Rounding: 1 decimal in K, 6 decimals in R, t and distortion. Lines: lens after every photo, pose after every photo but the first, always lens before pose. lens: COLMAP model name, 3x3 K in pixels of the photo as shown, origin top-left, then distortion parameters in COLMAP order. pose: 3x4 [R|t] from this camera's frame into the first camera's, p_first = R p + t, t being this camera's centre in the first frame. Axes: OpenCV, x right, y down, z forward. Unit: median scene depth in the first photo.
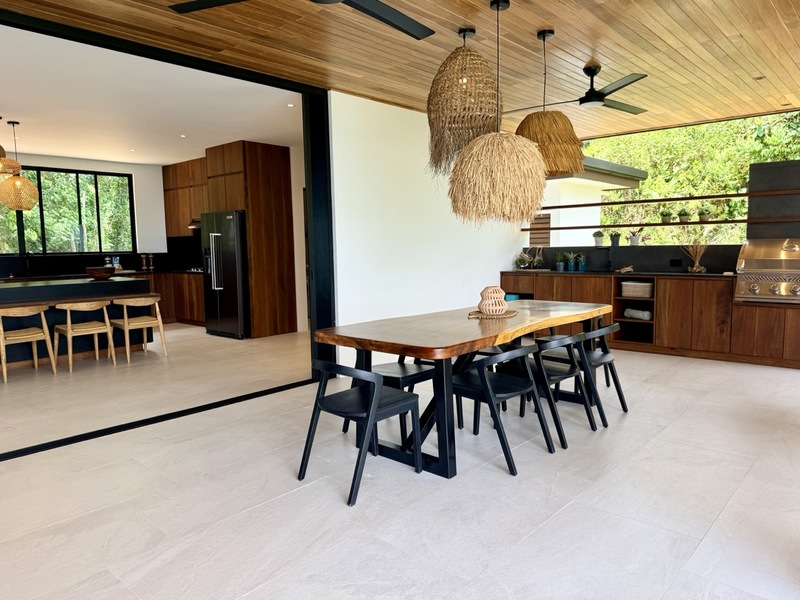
lens RADIAL K [[561.4, 0, 400.8], [0, 561.4, 300.2], [0, 0, 1]] dist [0.018365, -0.013806]
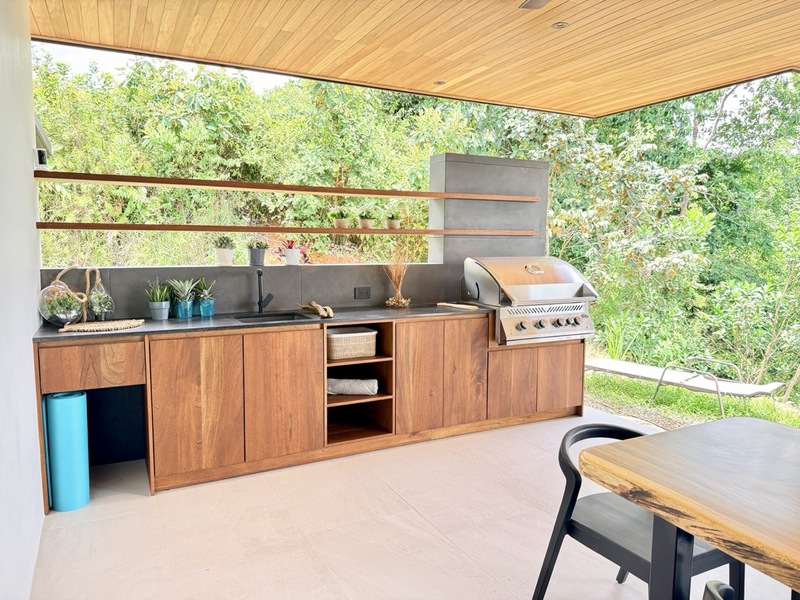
lens RADIAL K [[561.4, 0, 402.7], [0, 561.4, 294.8], [0, 0, 1]] dist [0.018365, -0.013806]
pose [[0.352347, -0.065130, 0.933600, -0.083200], [0.080989, 0.995955, 0.038914, -0.083340], [-0.932358, 0.061900, 0.356197, 0.723598]]
